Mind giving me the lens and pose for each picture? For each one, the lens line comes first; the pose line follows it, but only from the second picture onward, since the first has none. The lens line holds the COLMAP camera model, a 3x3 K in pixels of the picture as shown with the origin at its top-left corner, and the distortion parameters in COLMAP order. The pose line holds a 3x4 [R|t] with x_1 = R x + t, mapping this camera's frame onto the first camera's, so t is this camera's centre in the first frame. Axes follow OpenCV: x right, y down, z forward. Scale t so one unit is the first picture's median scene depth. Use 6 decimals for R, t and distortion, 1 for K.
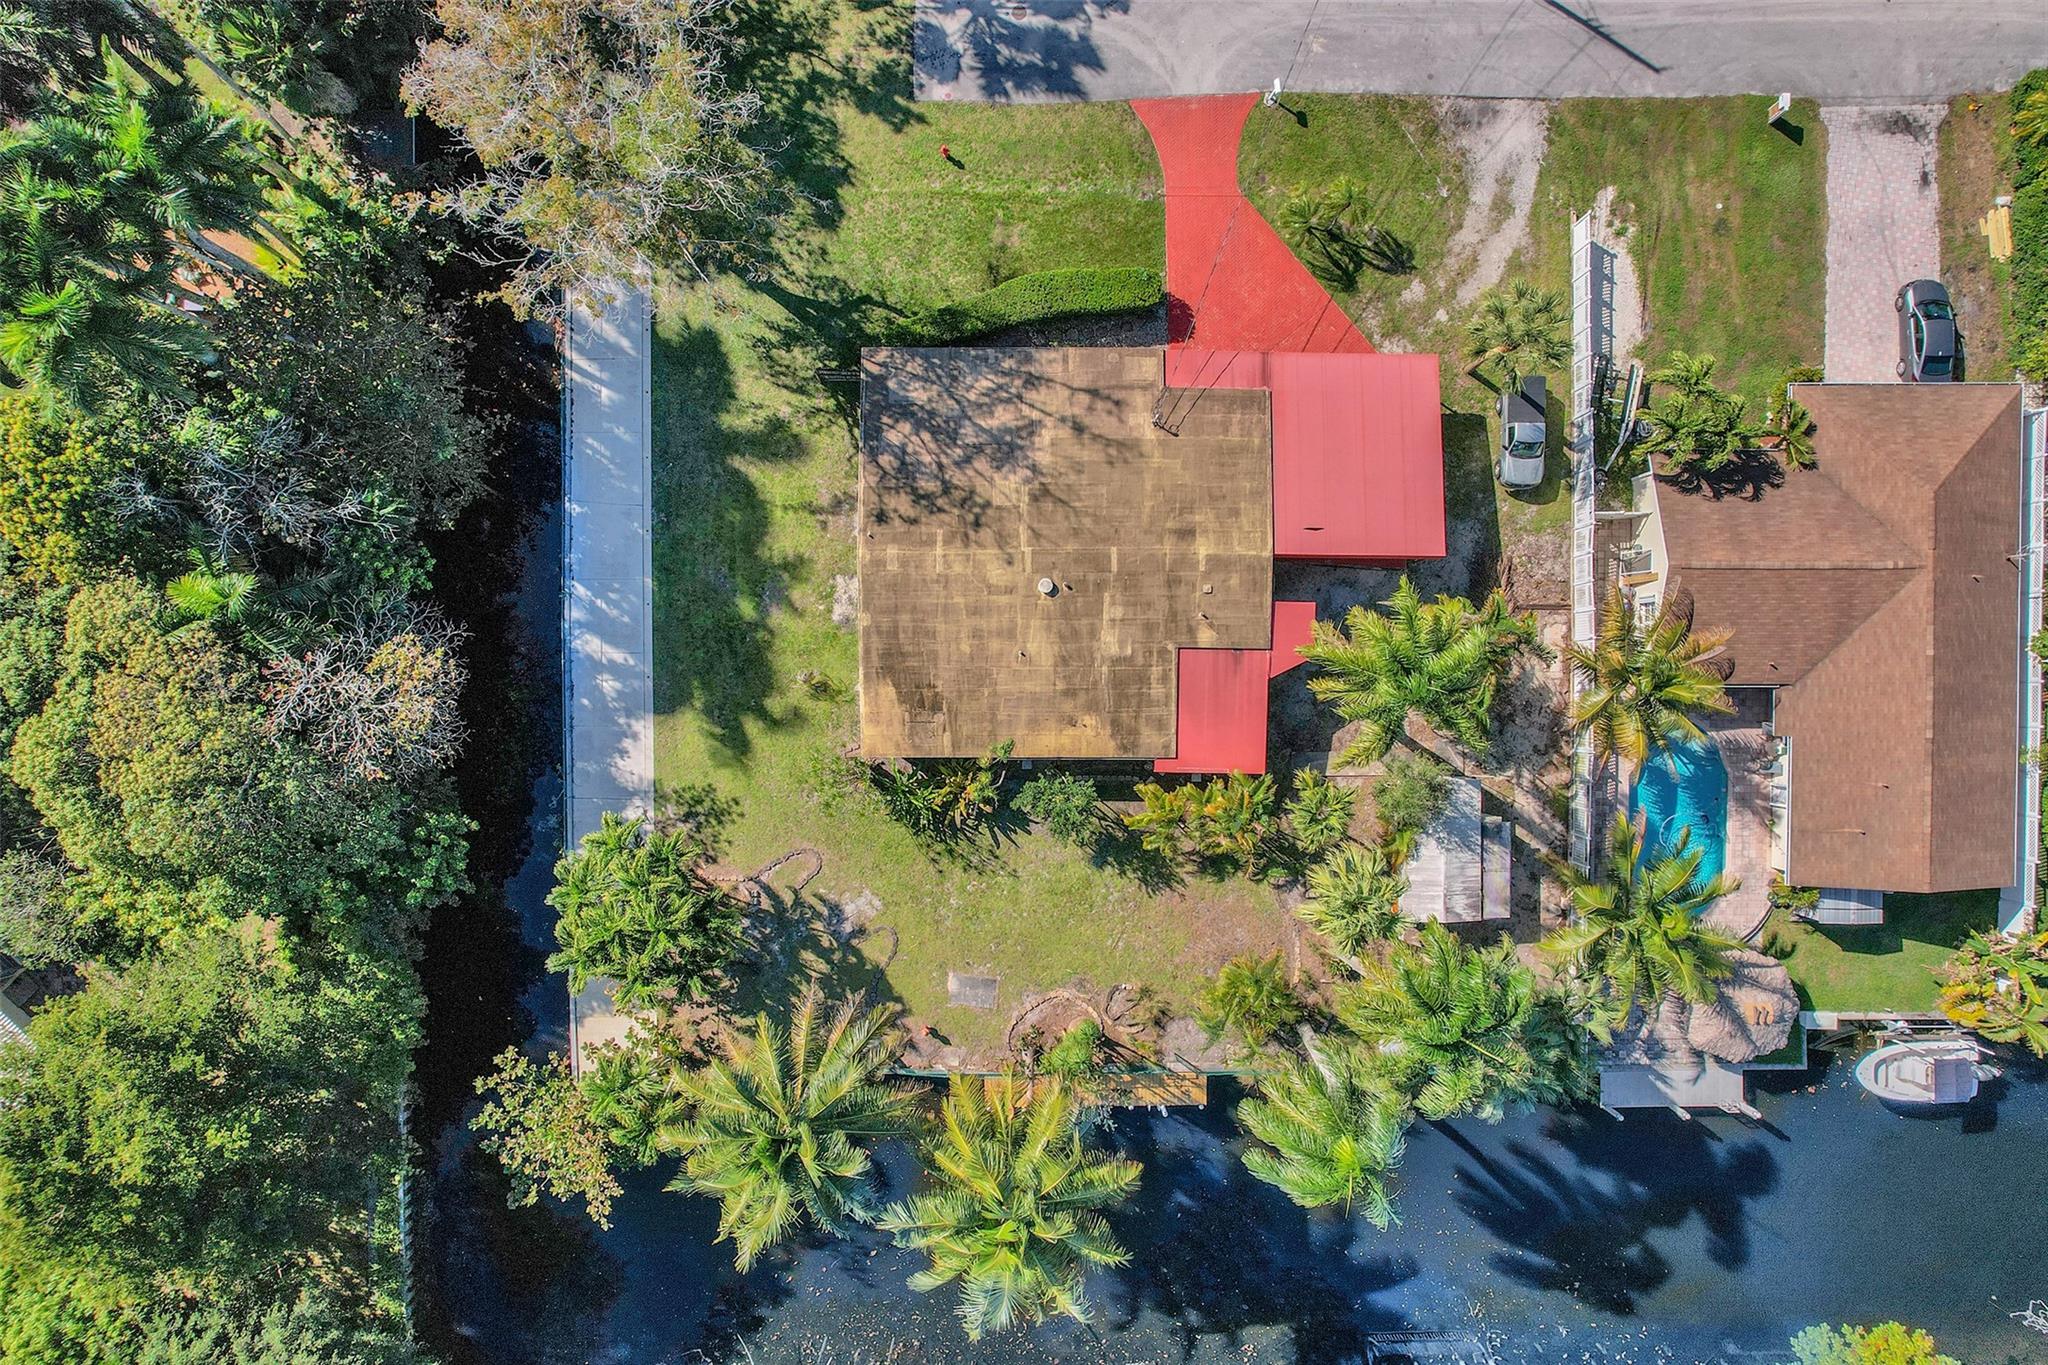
lens RADIAL K [[1340.5, 0, 1027.1], [0, 1340.5, 633.9], [0, 0, 1]] dist [-0.093624, 0.089843]
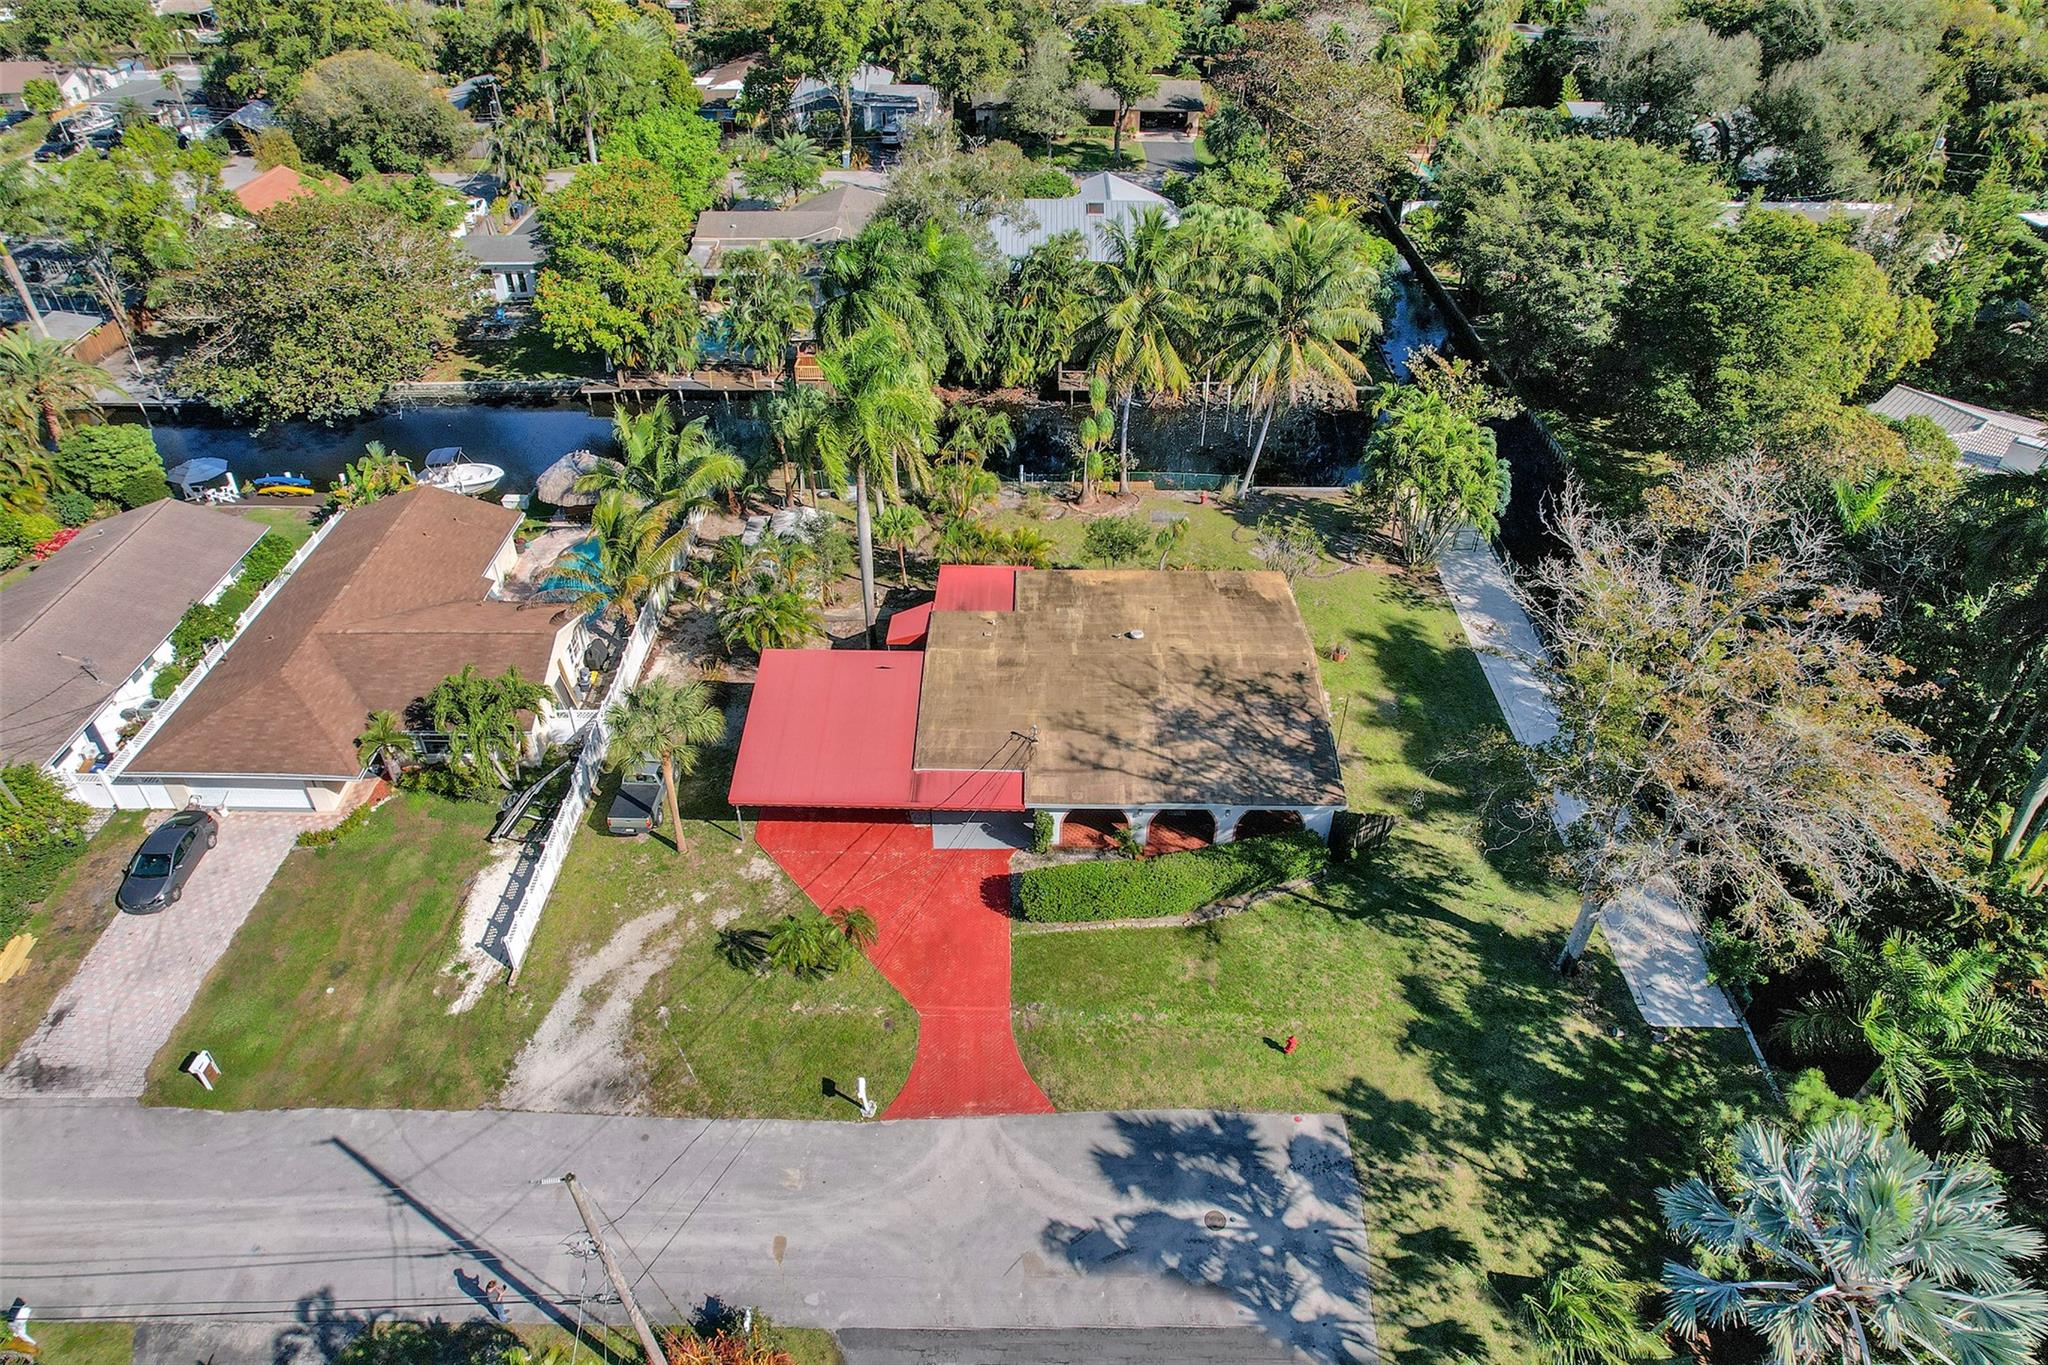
lens RADIAL K [[1353.1, 0, 1022.8], [0, 1353.1, 691.1], [0, 0, 1]] dist [-0.097743, 0.096064]
pose [[-0.999984, -0.003892, 0.004148, 0.094180], [0.005650, -0.595772, 0.803134, -0.872826], [-0.000654, 0.803144, 0.595784, 0.358075]]
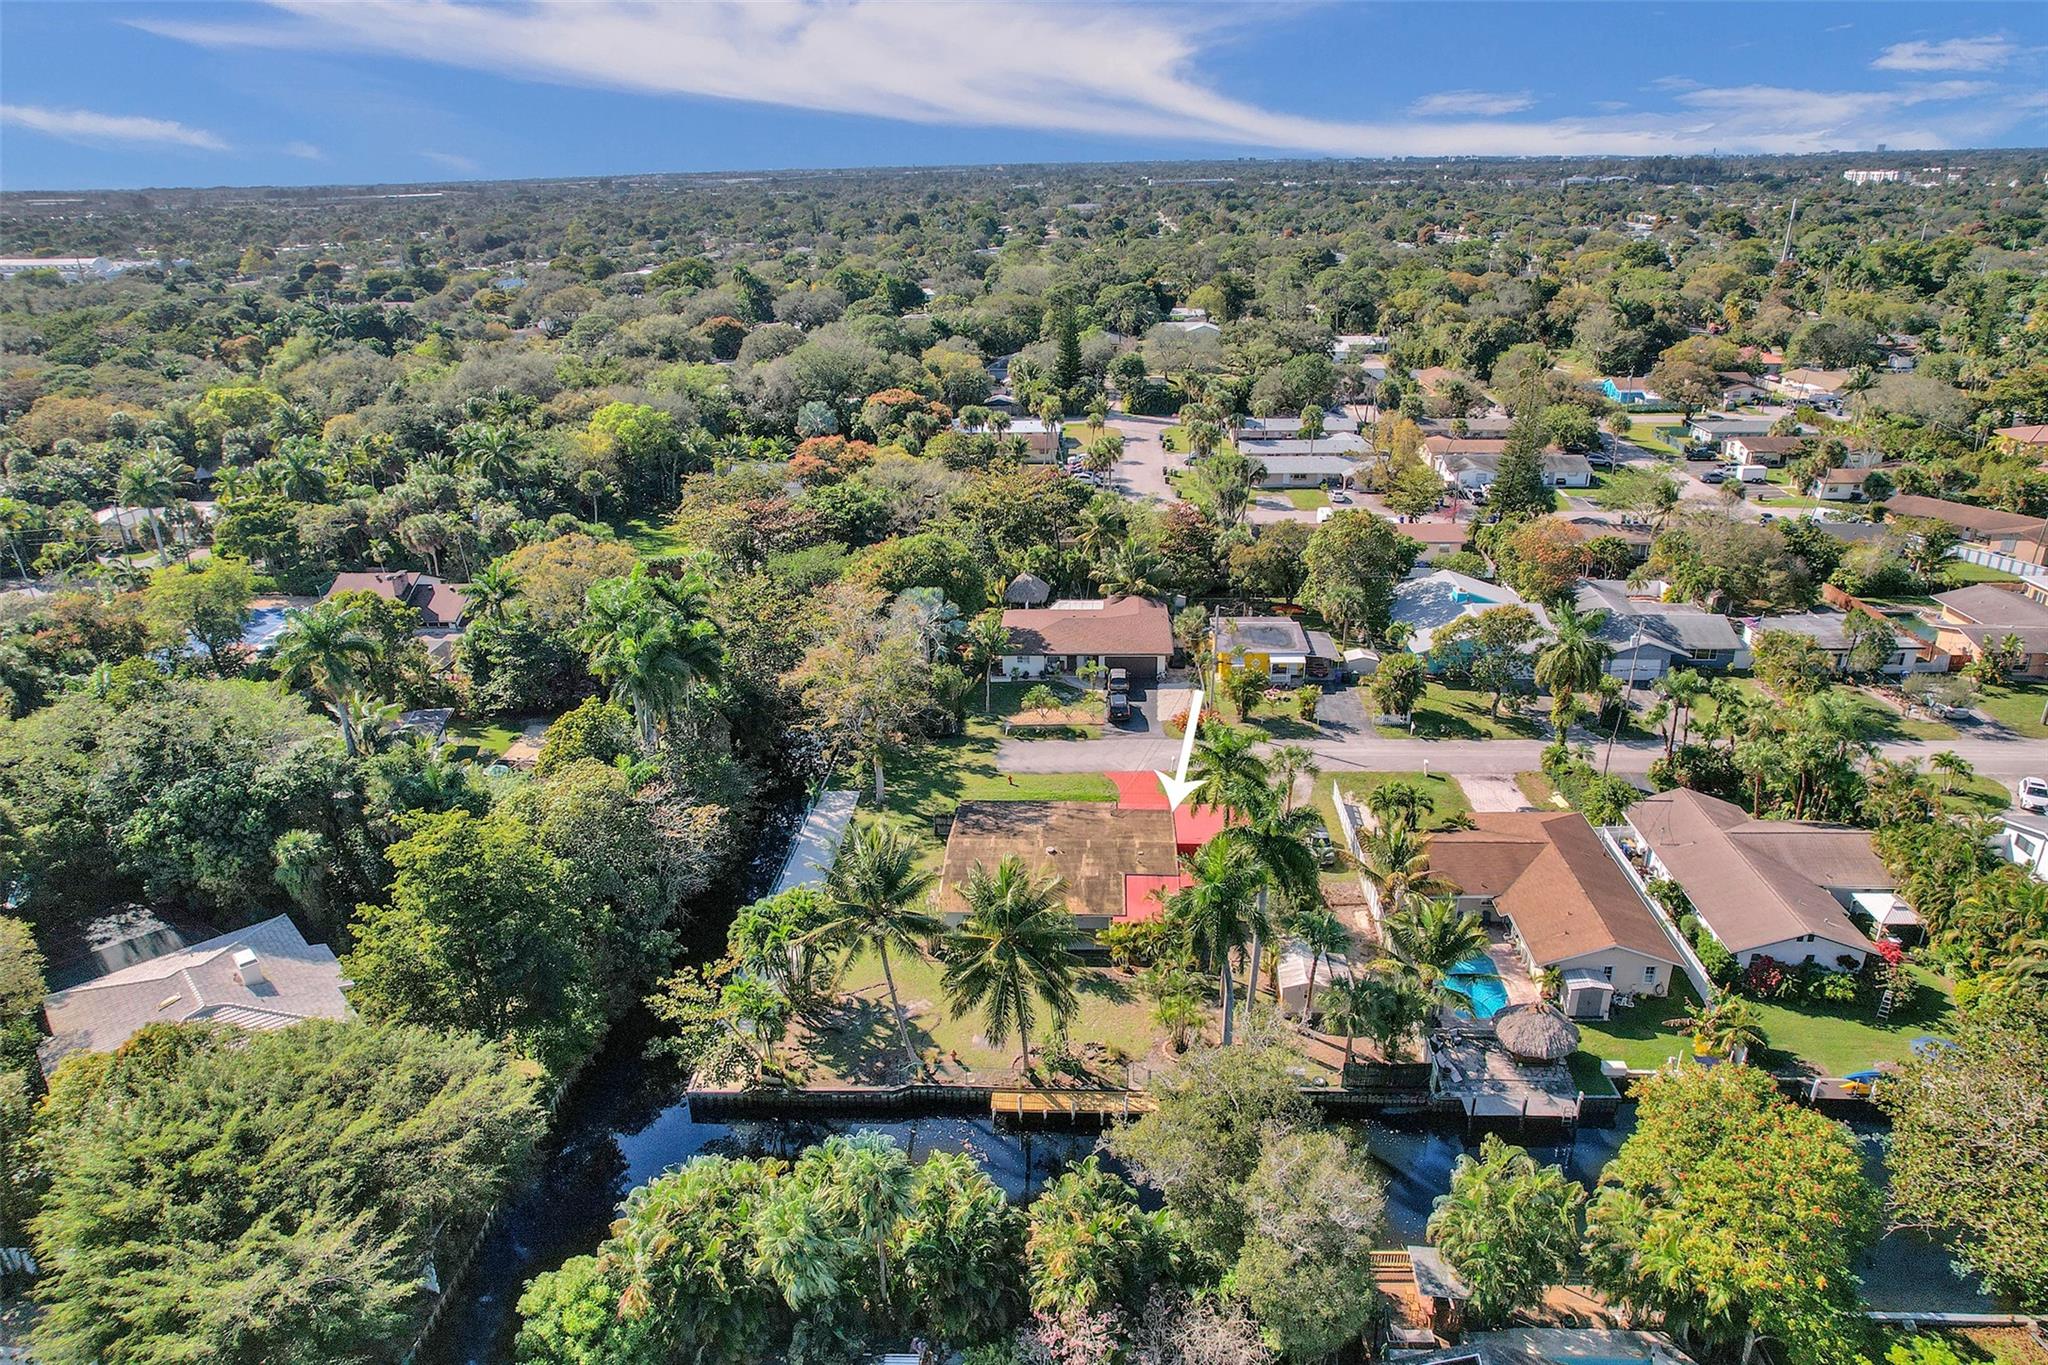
lens RADIAL K [[1337.1, 0, 1024.5], [0, 1337.1, 690.6], [0, 0, 1]] dist [-0.097348, 0.097484]
pose [[0.997574, -0.001910, -0.069595, 0.094564], [-0.063194, 0.394652, -0.916655, 1.399685], [0.029216, 0.918829, 0.393573, 0.099083]]
